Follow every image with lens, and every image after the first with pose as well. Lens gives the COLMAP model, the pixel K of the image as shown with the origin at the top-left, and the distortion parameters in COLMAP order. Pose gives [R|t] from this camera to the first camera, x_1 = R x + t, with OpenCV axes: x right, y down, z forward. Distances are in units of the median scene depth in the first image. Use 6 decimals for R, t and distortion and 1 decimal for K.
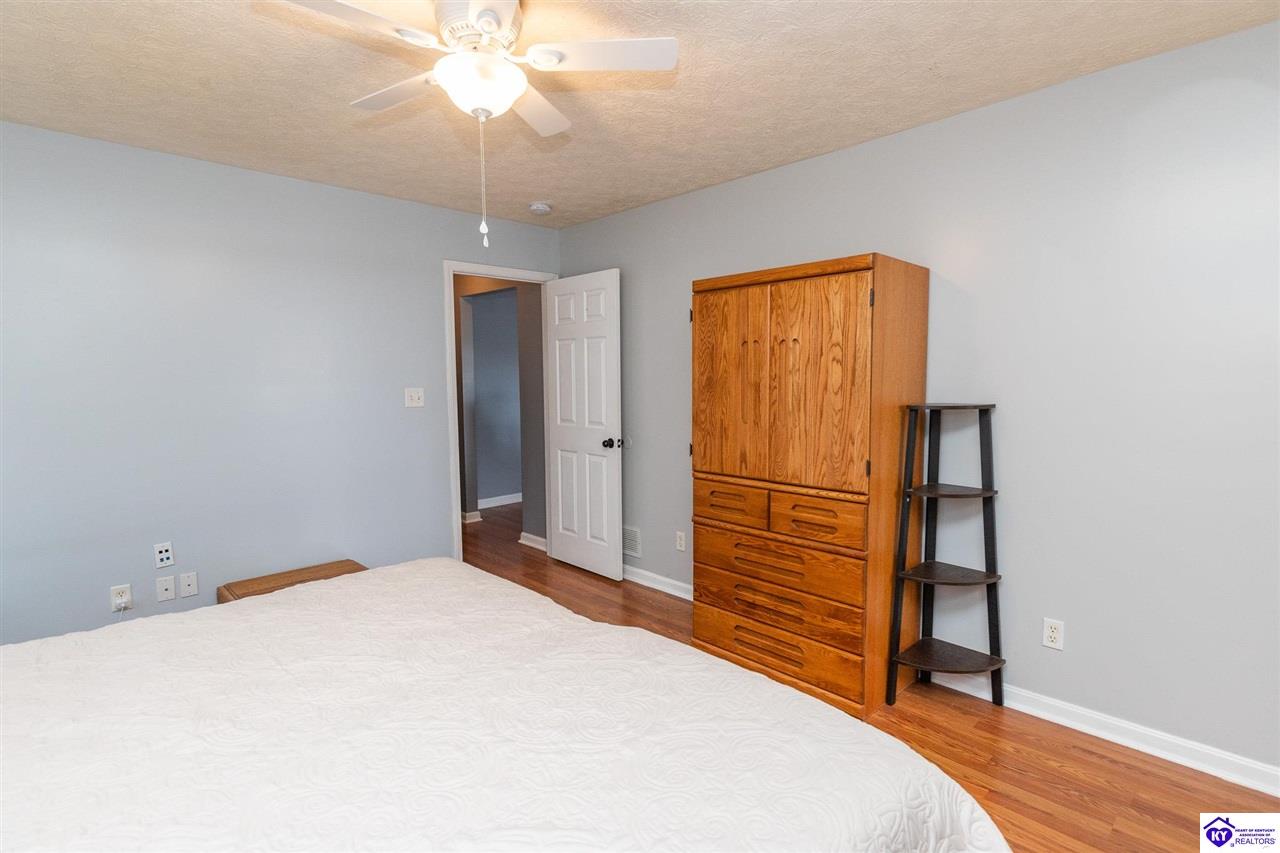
lens RADIAL K [[626.2, 0, 648.1], [0, 626.2, 432.9], [0, 0, 1]] dist [-0.000089, 0.002834]
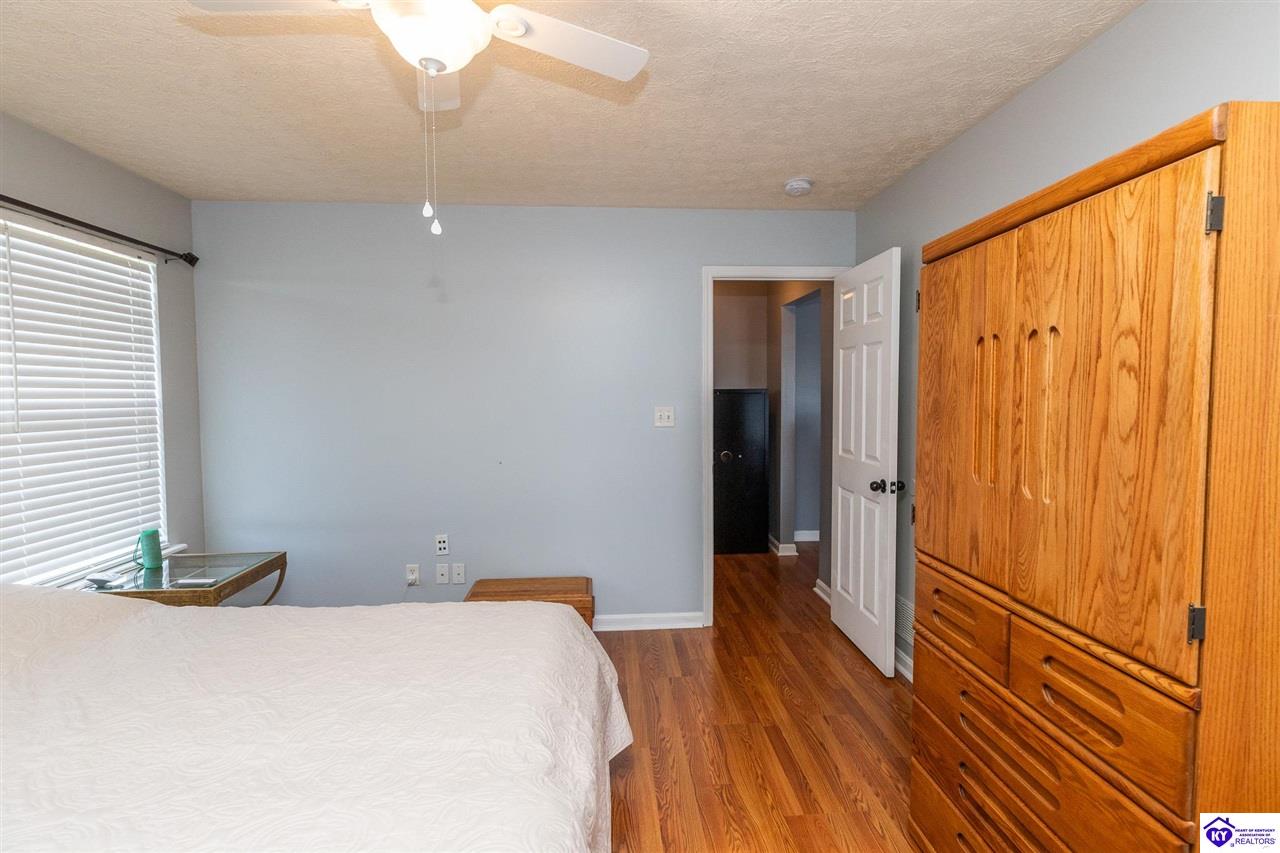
lens RADIAL K [[626.2, 0, 620.7], [0, 626.2, 430.6], [0, 0, 1]] dist [-0.000089, 0.002834]
pose [[0.755425, 0.042009, -0.653887, 0.292094], [-0.059677, 0.998206, -0.004814, -0.041771], [0.652511, 0.042659, 0.756577, 0.380107]]
